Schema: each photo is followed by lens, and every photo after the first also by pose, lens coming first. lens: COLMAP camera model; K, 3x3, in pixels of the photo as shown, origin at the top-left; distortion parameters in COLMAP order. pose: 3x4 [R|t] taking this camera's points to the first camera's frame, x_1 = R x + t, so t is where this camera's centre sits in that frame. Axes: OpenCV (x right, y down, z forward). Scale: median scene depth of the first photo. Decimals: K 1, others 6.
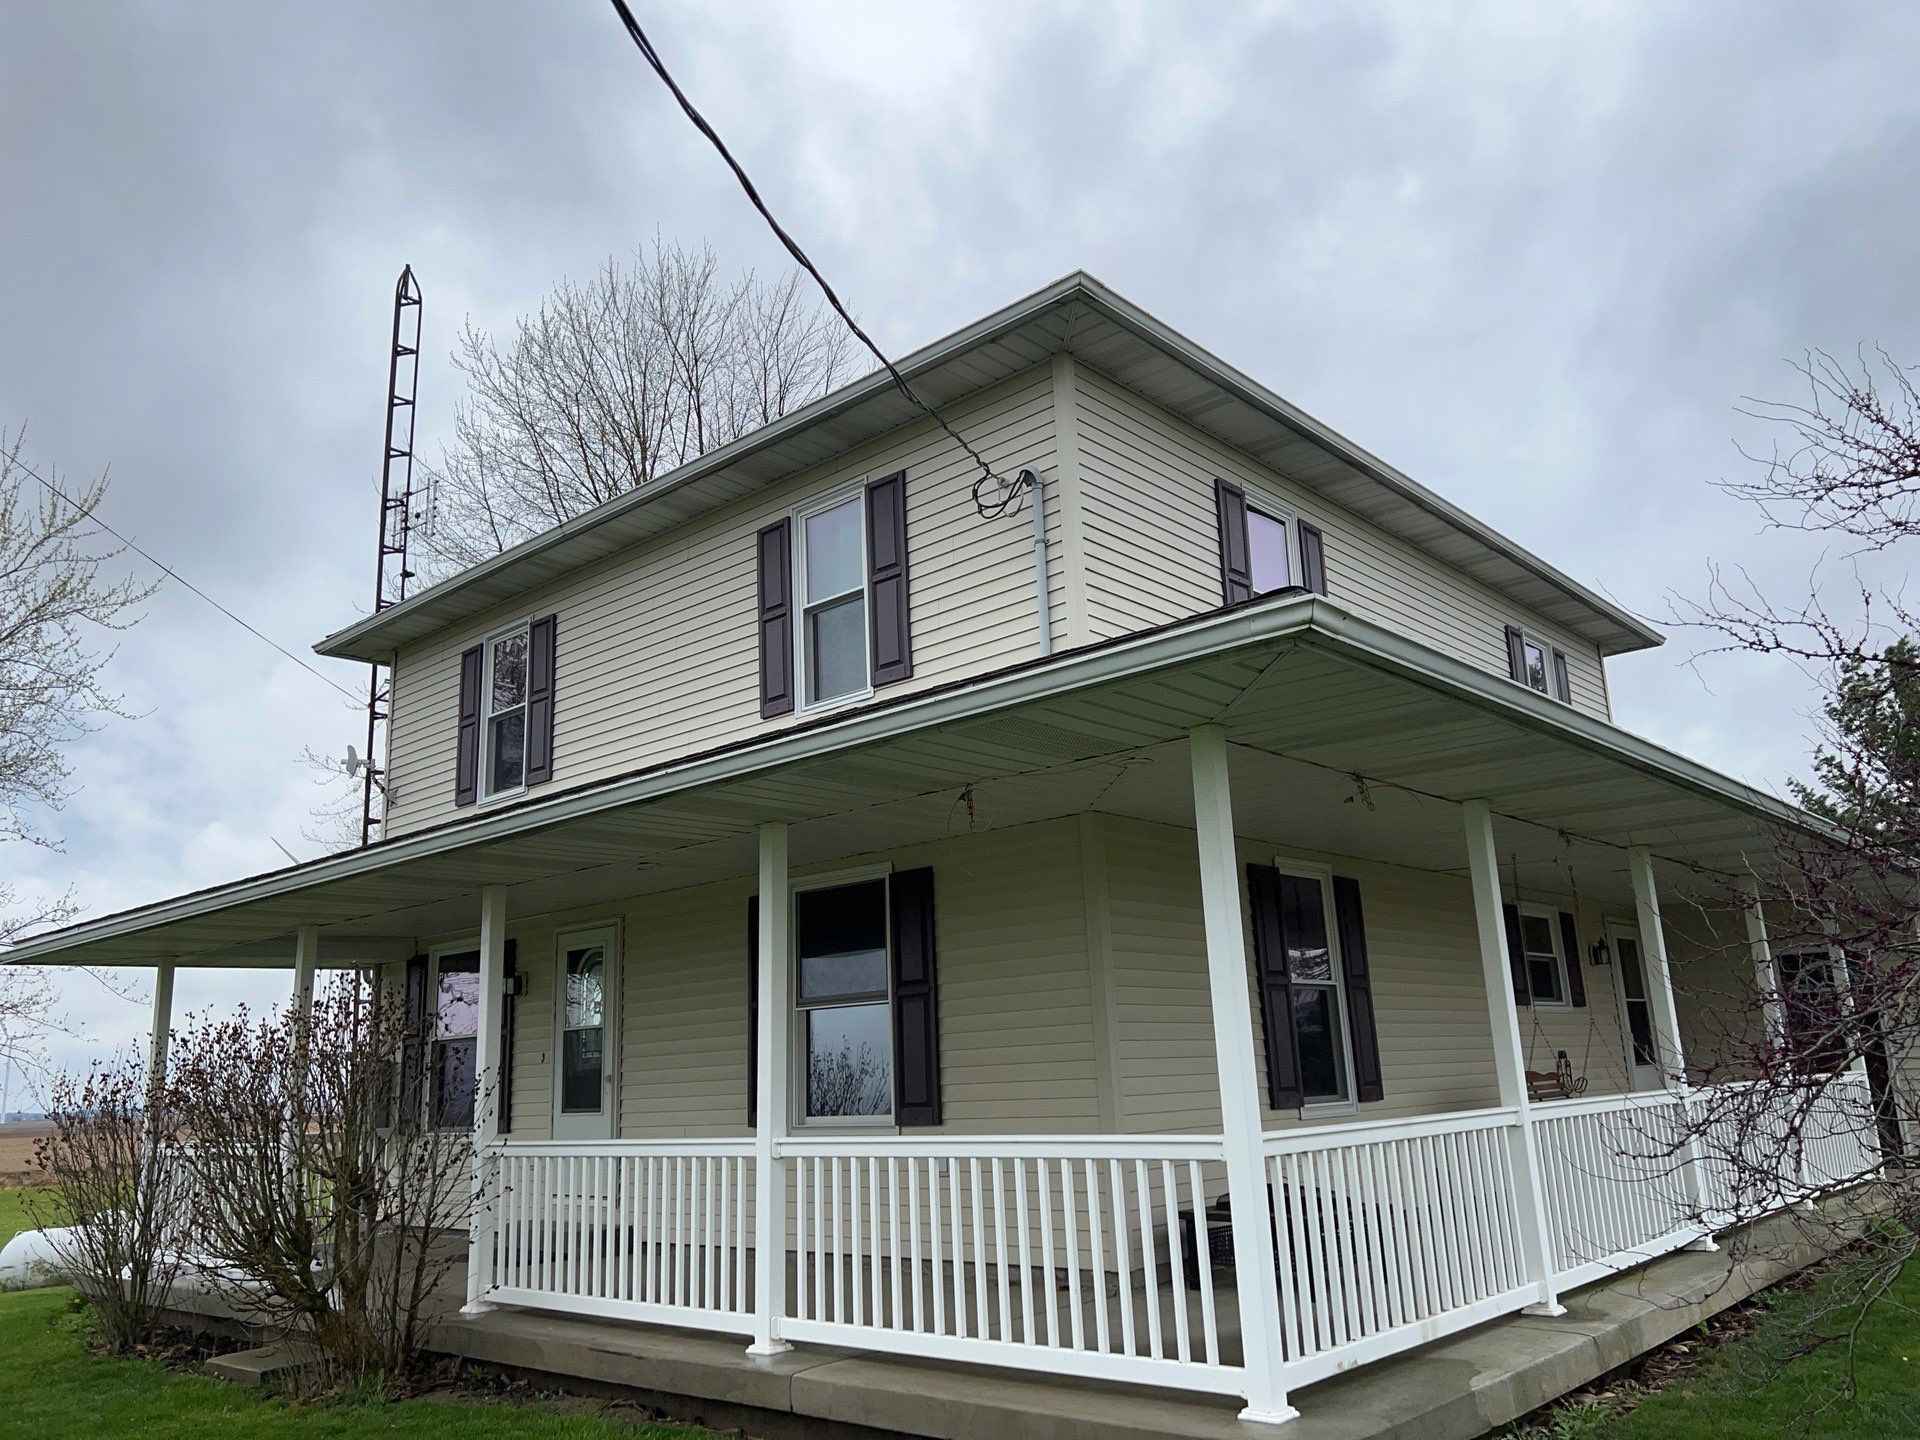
lens RADIAL K [[1435.2, 0, 965.6], [0, 1435.2, 711.9], [0, 0, 1]] dist [0.013885, -0.028450]
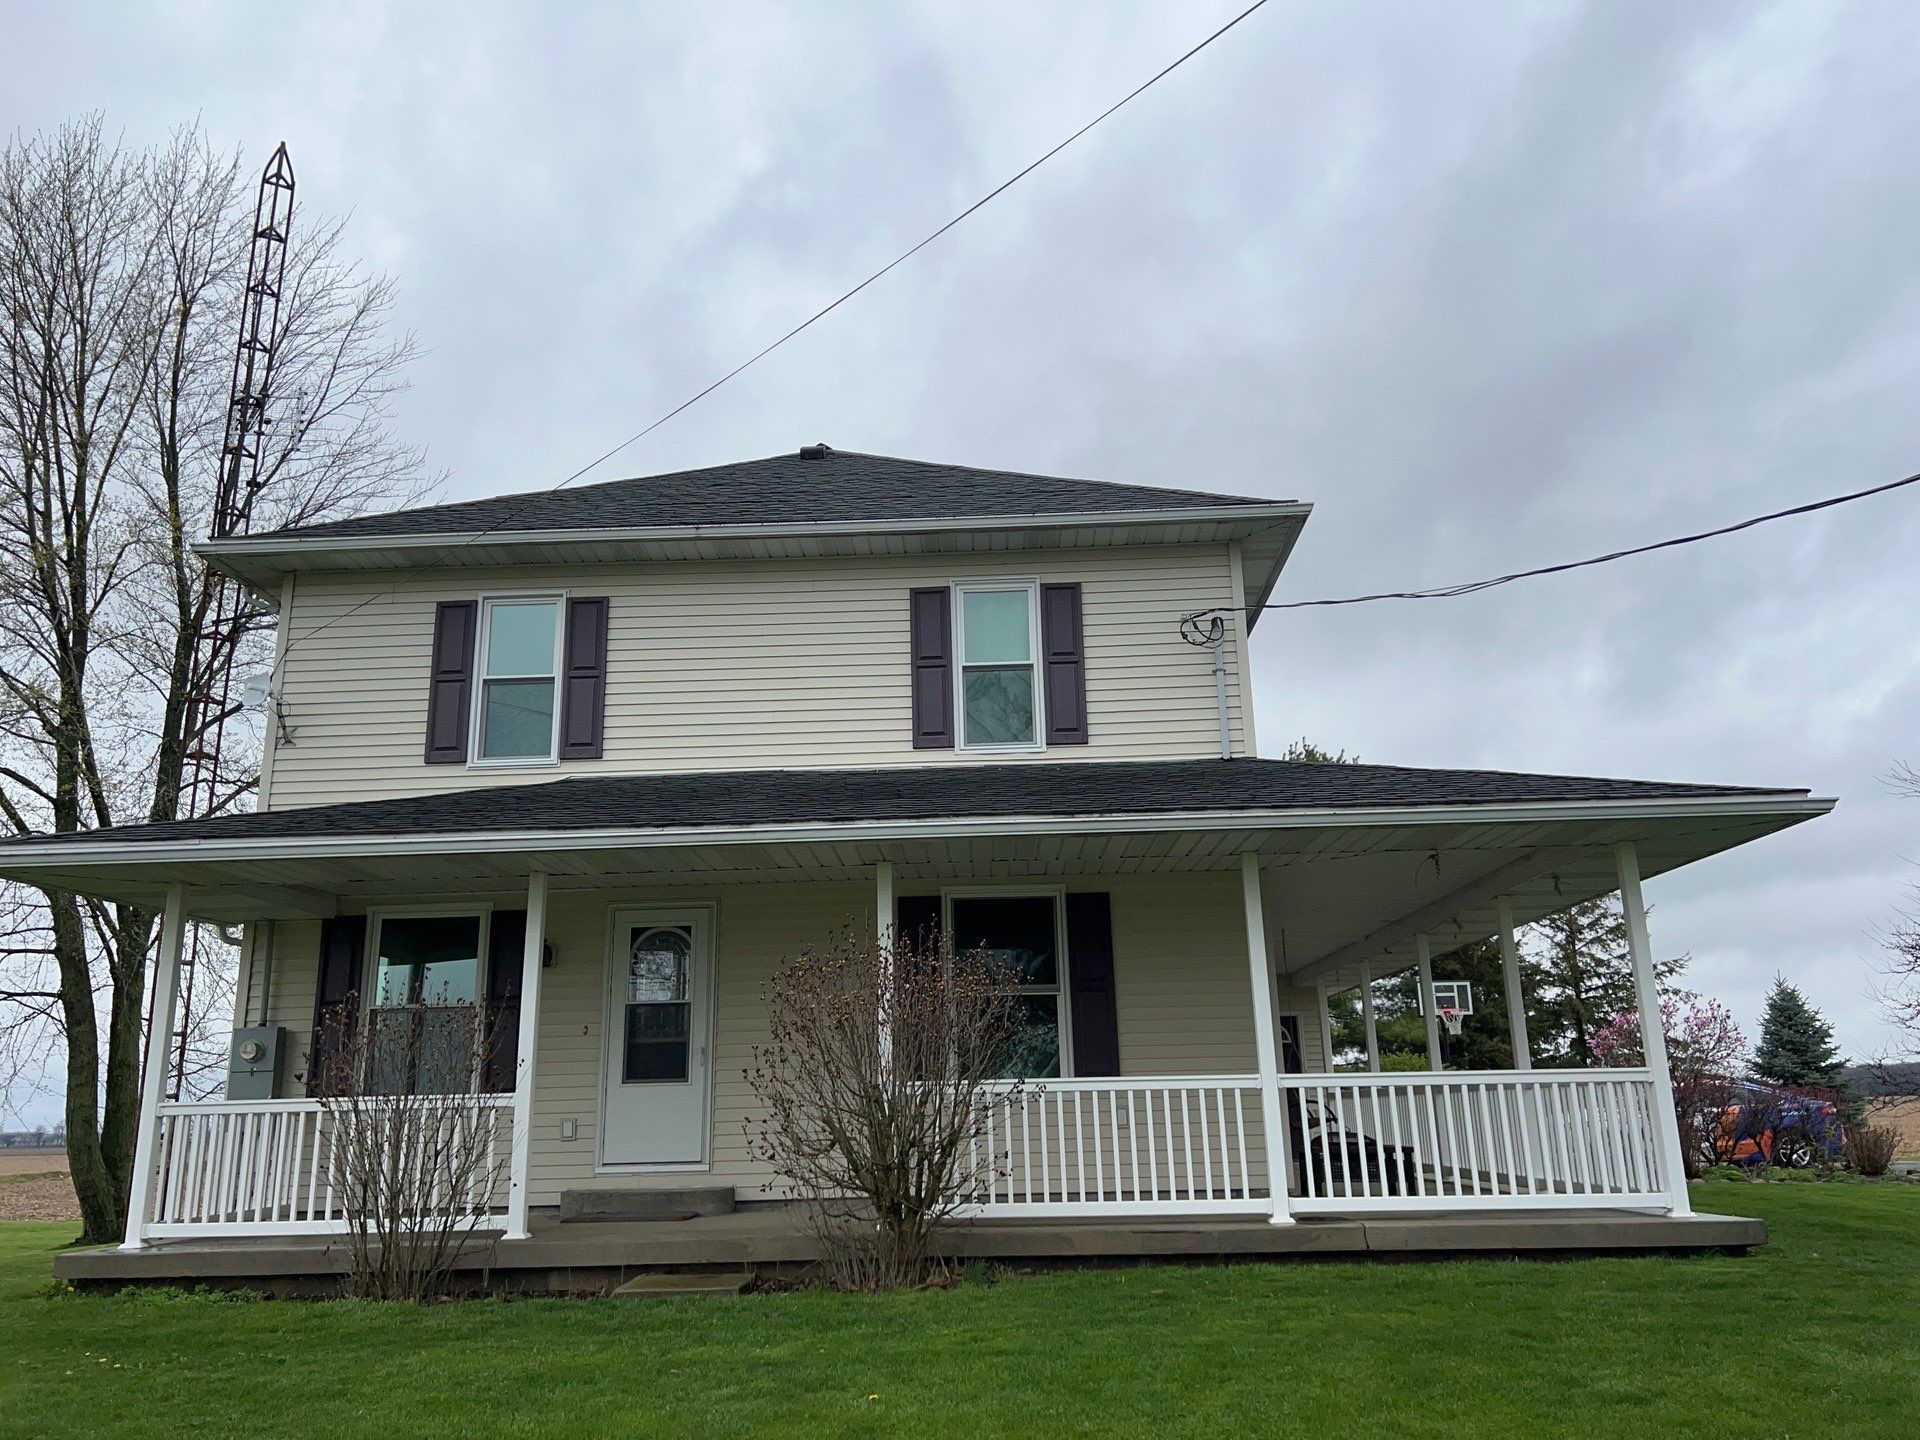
lens RADIAL K [[1393.0, 0, 970.1], [0, 1393.0, 713.1], [0, 0, 1]] dist [-0.005434, -0.004007]
pose [[0.765917, 0.182761, 0.616417, -0.891409], [-0.163024, 0.982620, -0.088775, 0.077565], [-0.621928, -0.032497, 0.782400, 0.075877]]
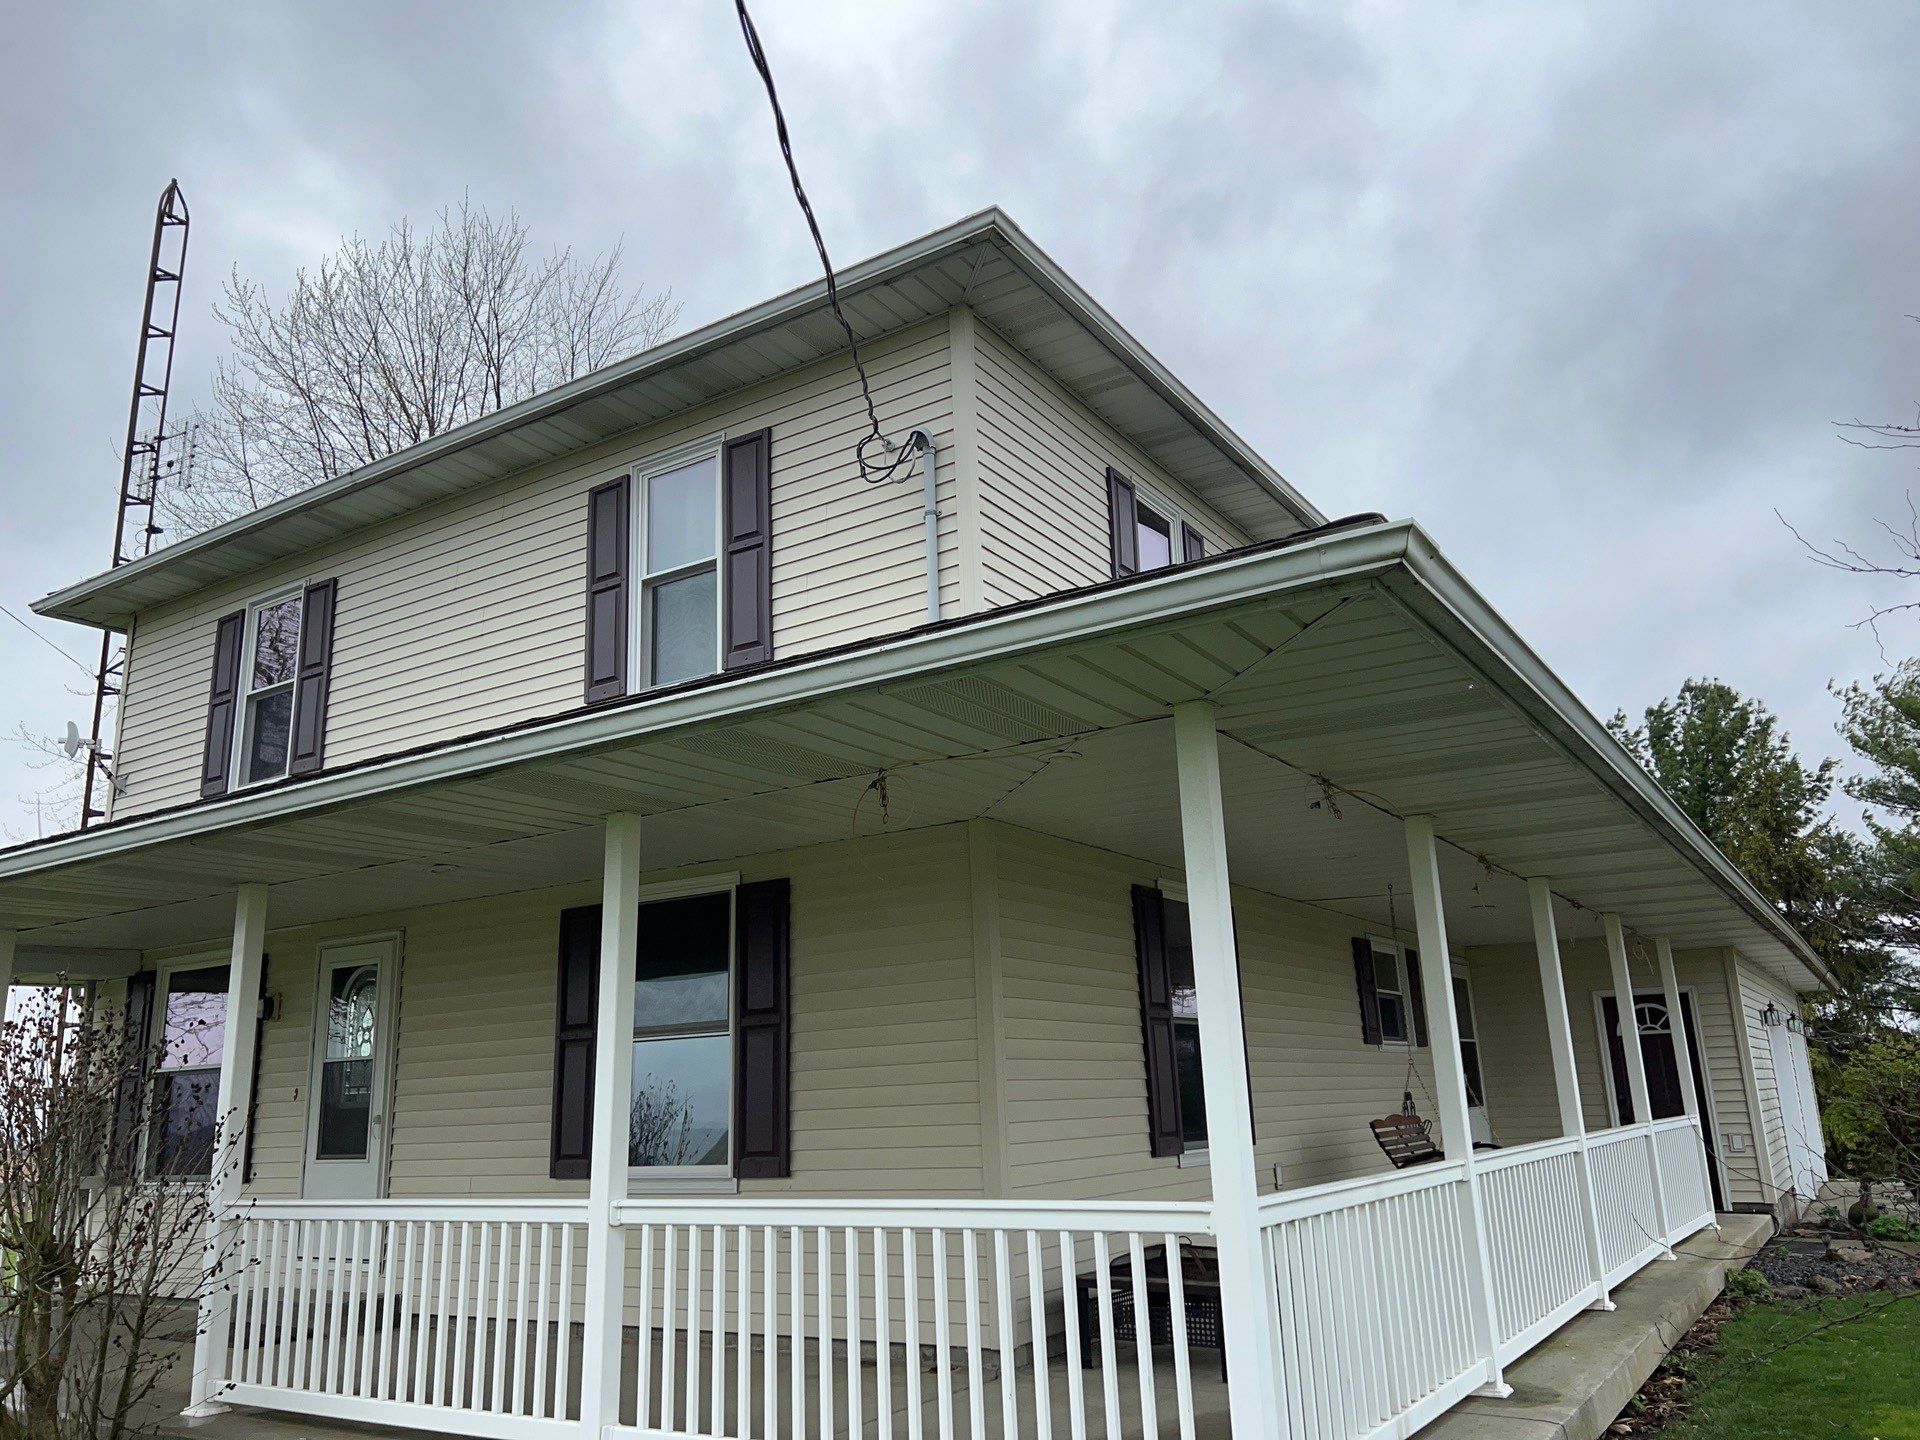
lens RADIAL K [[1435.2, 0, 974.4], [0, 1435.2, 717.4], [0, 0, 1]] dist [0.013885, -0.028450]
pose [[0.986844, 0.046167, 0.154945, -0.048374], [-0.043270, 0.998821, -0.022020, 0.023585], [-0.155779, 0.015026, 0.987678, 0.114582]]
